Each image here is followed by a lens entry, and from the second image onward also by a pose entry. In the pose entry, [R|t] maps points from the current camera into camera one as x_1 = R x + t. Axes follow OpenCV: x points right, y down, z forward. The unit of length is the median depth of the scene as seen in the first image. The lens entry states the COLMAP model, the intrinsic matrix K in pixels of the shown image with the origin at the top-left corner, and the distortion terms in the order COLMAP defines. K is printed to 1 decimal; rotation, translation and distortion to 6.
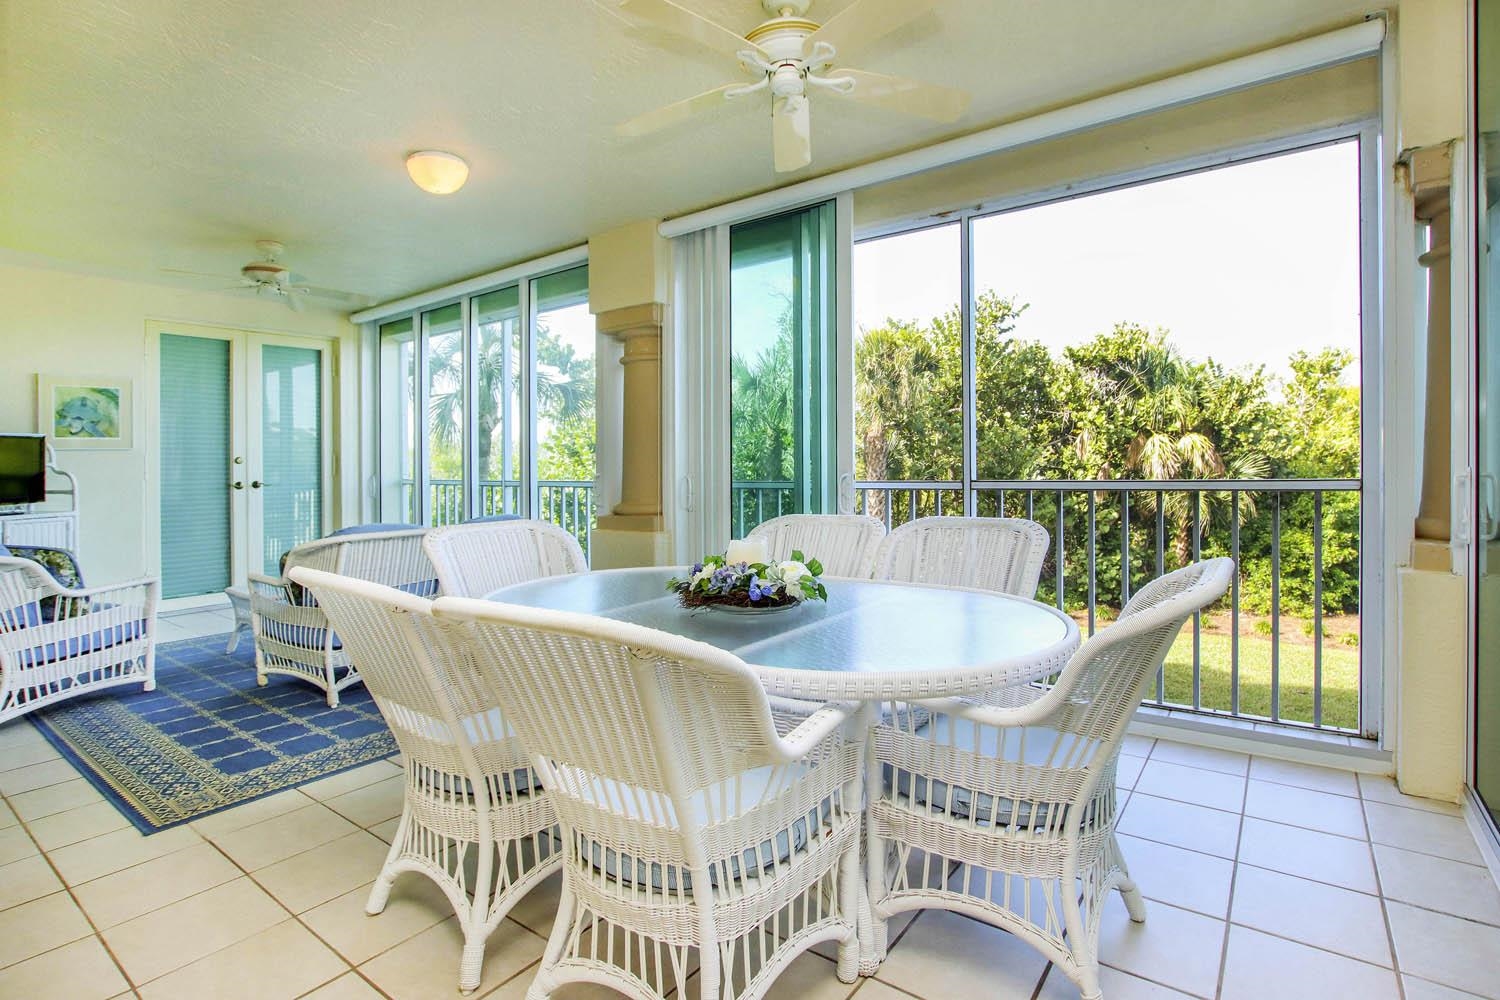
lens RADIAL K [[735.2, 0, 752.2], [0, 735.2, 437.6], [0, 0, 1]] dist [-0.030928, 0.002594]
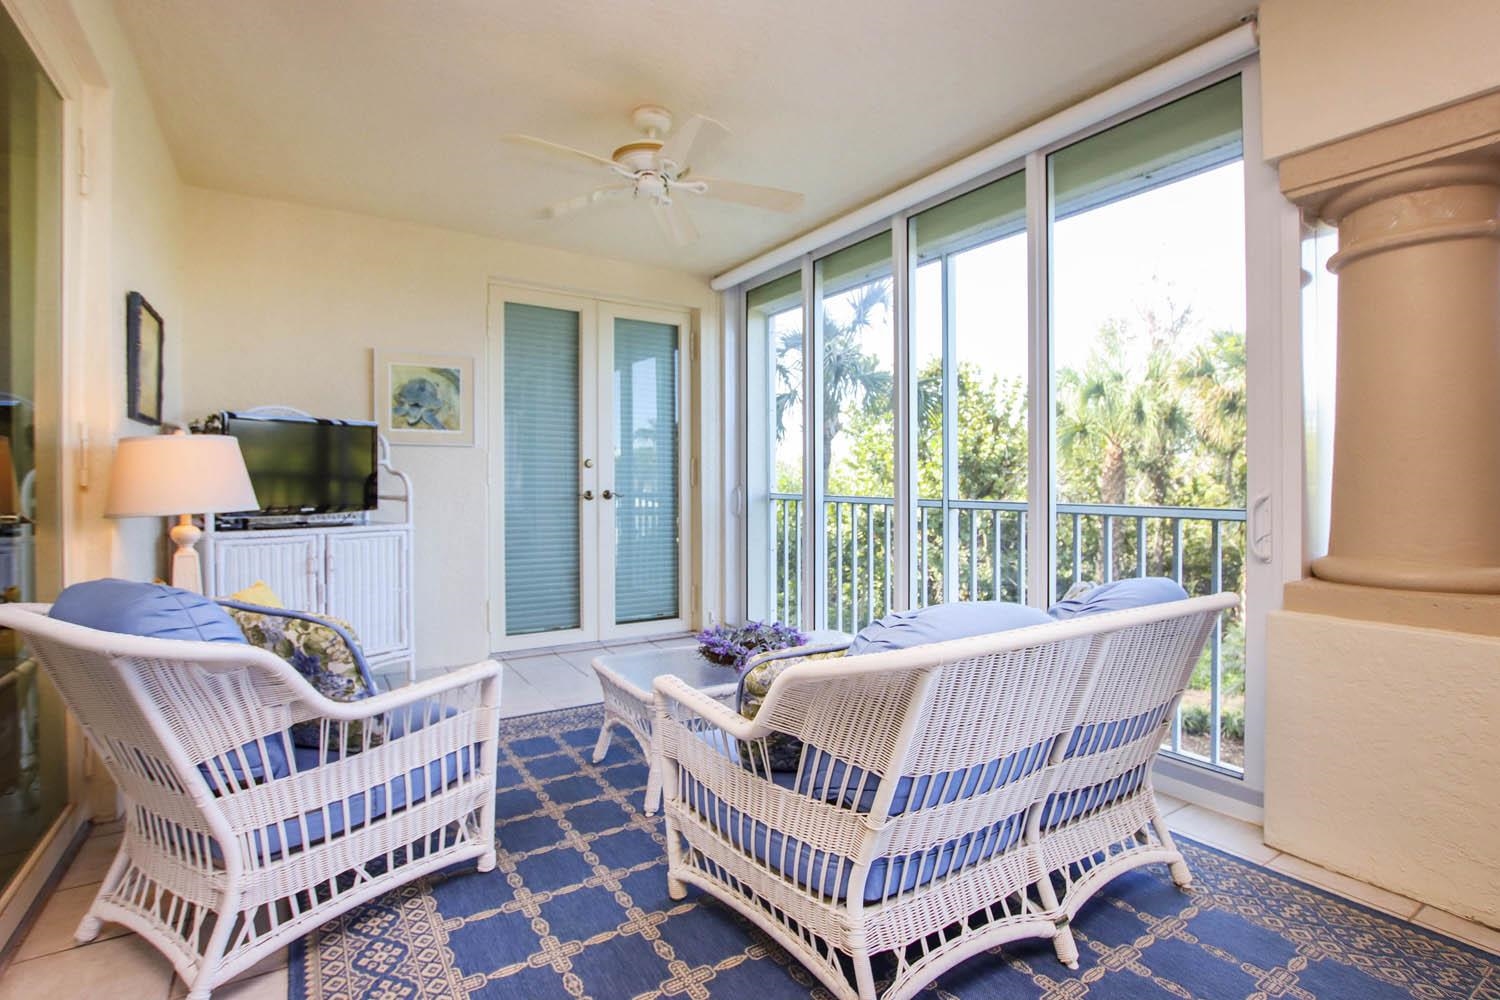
lens RADIAL K [[683.0, 0, 755.2], [0, 683.0, 483.1], [0, 0, 1]] dist [-0.030482, -0.000185]
pose [[0.944125, 0.024432, -0.328679, -0.358841], [-0.012728, 0.999208, 0.037713, 0.027473], [0.329340, -0.031422, 0.943688, 0.438548]]
